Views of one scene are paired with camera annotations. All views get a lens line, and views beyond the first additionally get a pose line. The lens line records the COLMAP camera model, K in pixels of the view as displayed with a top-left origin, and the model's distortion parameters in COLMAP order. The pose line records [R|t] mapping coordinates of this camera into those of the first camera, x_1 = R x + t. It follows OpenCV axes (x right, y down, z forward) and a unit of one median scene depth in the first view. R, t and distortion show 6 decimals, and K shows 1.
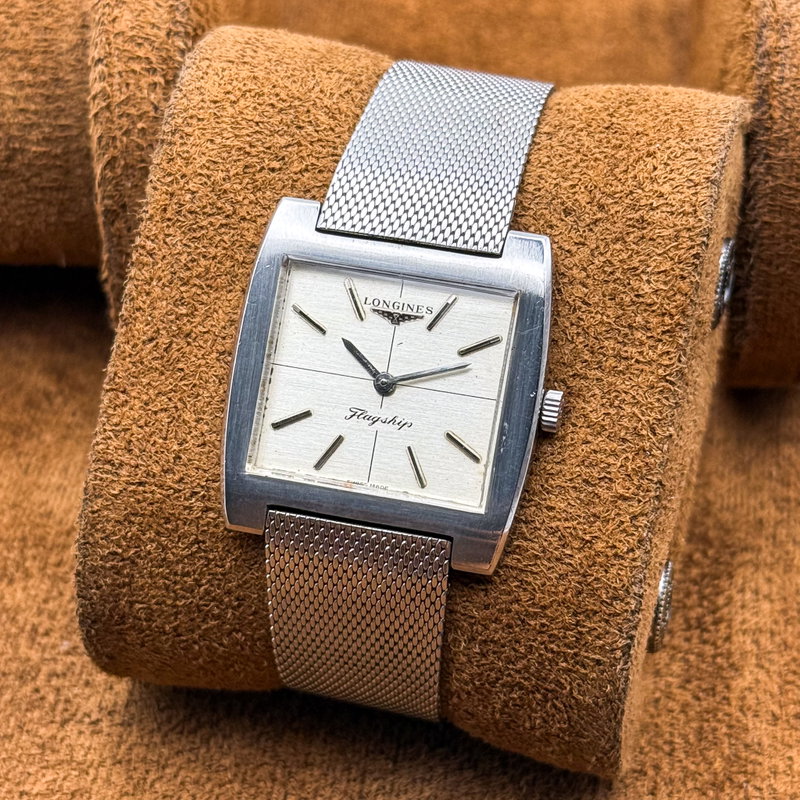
lens RADIAL K [[2213.5, 0, 381.2], [0, 2213.5, 400.0], [0, 0, 1]] dist [0.049156, 0.000000]
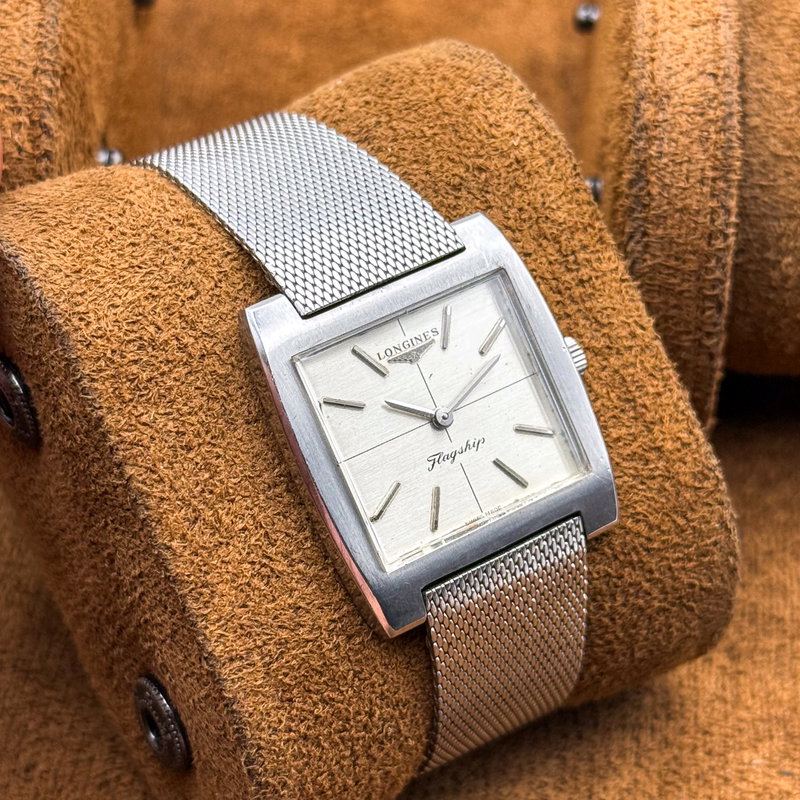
lens RADIAL K [[2213.5, 0, 376.5], [0, 2213.5, 389.1], [0, 0, 1]] dist [0.049156, 0.000000]
pose [[0.671792, -0.486818, 0.558304, -0.548090], [0.503575, 0.852899, 0.137754, -0.164926], [-0.543238, 0.188606, 0.818120, 0.216806]]
